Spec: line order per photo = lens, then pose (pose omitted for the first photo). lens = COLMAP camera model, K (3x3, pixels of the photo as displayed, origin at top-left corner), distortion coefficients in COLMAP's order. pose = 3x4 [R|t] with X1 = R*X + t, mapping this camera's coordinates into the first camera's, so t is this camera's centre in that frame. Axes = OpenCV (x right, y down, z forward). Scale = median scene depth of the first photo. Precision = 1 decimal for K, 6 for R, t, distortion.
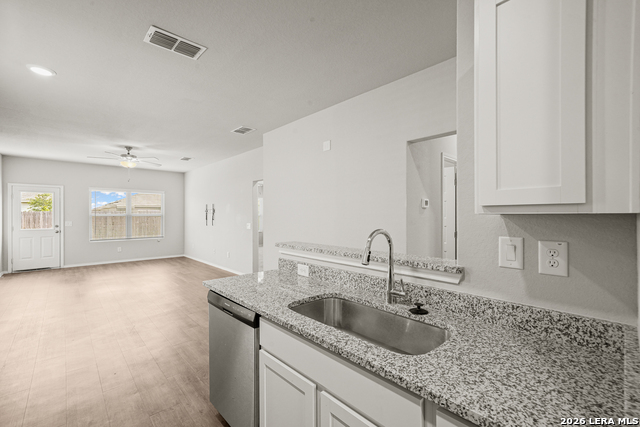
lens RADIAL K [[275.6, 0, 321.8], [0, 275.6, 215.8], [0, 0, 1]] dist [0.003159, 0.000684]
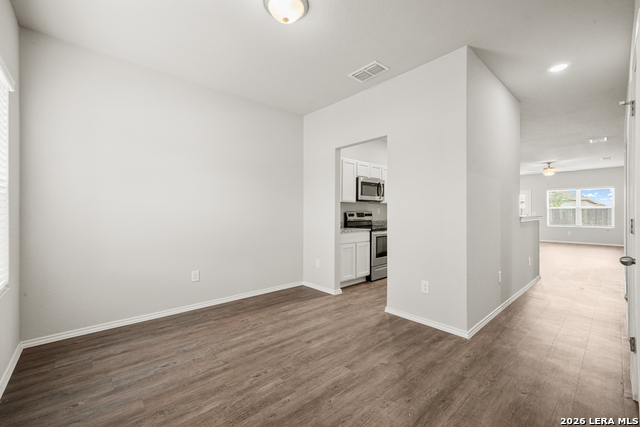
lens RADIAL K [[267.9, 0, 320.0], [0, 267.9, 213.5], [0, 0, 1]] dist [0.001999, 0.000278]
pose [[-0.022854, 0.000336, -0.999739, 0.661617], [-0.000838, 1.000000, 0.000355, 0.028557], [0.999738, 0.000846, -0.022854, -0.193853]]
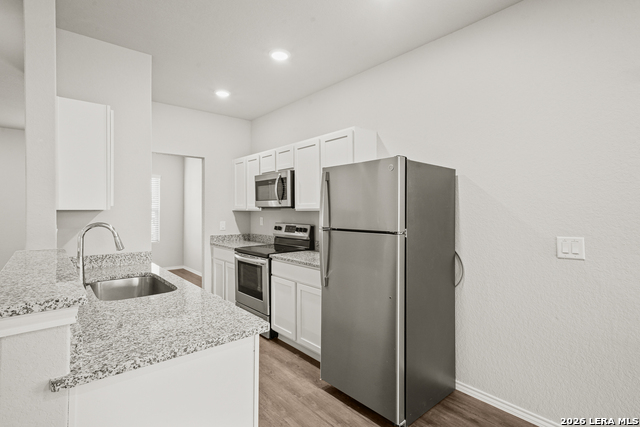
lens RADIAL K [[313.1, 0, 320.0], [0, 313.1, 213.5], [0, 0, 1]] dist [-0.001006, -0.000094]
pose [[-0.998776, -0.002802, 0.049392, -0.160425], [-0.002187, 0.999919, 0.012506, -0.001565], [-0.049423, 0.012382, -0.998701, 0.451215]]
